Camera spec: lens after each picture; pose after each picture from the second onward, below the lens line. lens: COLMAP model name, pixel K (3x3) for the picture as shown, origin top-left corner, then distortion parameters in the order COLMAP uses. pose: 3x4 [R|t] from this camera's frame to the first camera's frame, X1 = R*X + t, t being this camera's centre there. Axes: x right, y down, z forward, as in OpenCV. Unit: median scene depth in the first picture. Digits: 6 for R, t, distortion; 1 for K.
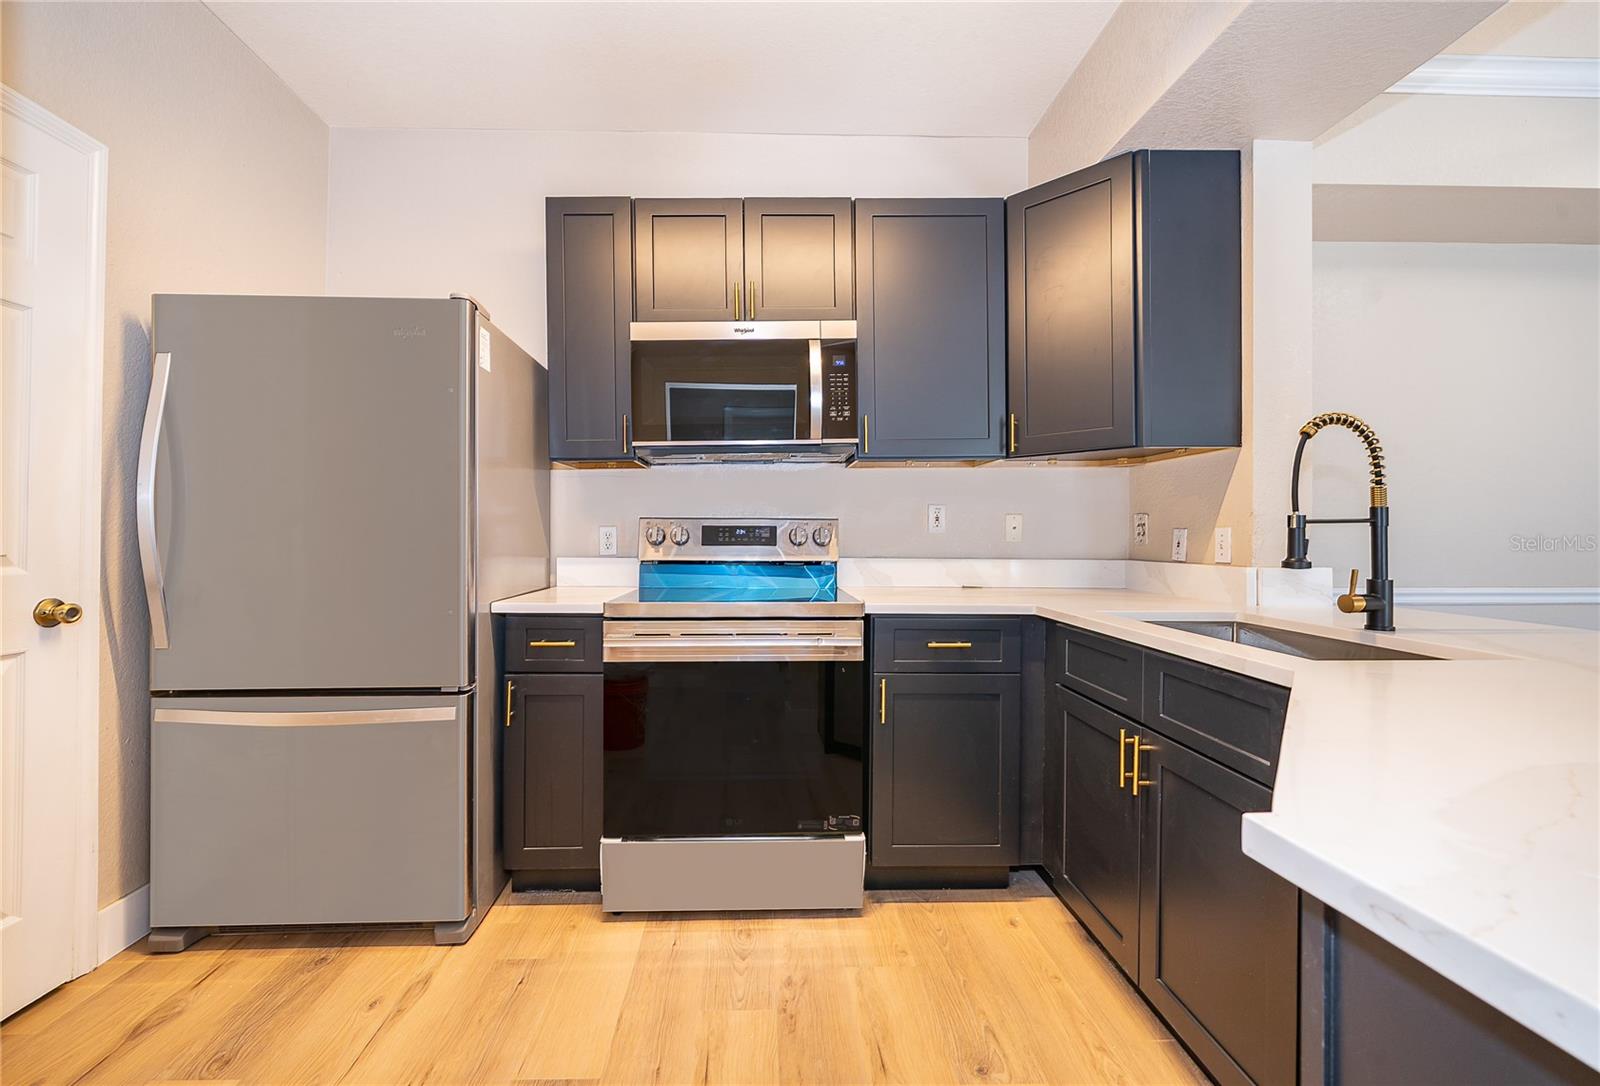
lens RADIAL K [[648.2, 0, 774.4], [0, 648.2, 533.3], [0, 0, 1]] dist [-0.002020, -0.000336]
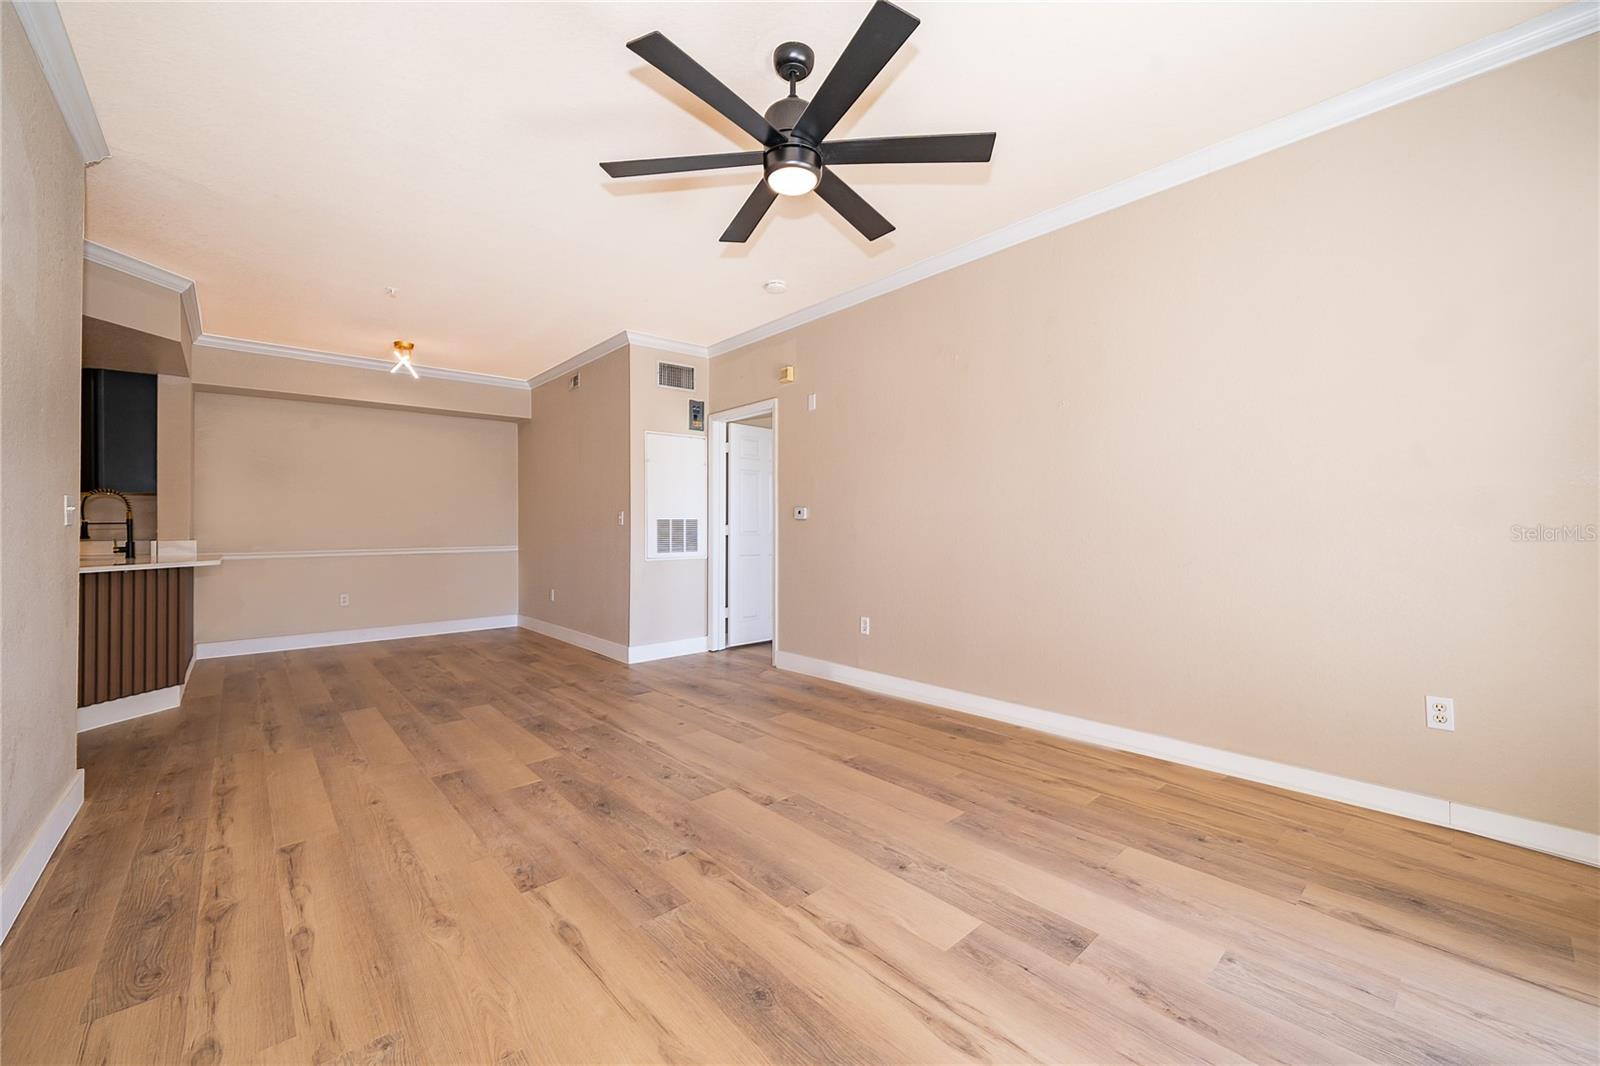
lens RADIAL K [[628.7, 0, 794.2], [0, 628.7, 530.5], [0, 0, 1]] dist [0.000235, -0.000130]
pose [[0.766861, -0.007865, 0.641765, 1.059546], [0.005792, 0.999969, 0.005333, 0.012281], [-0.641788, -0.000372, 0.766882, -2.471739]]
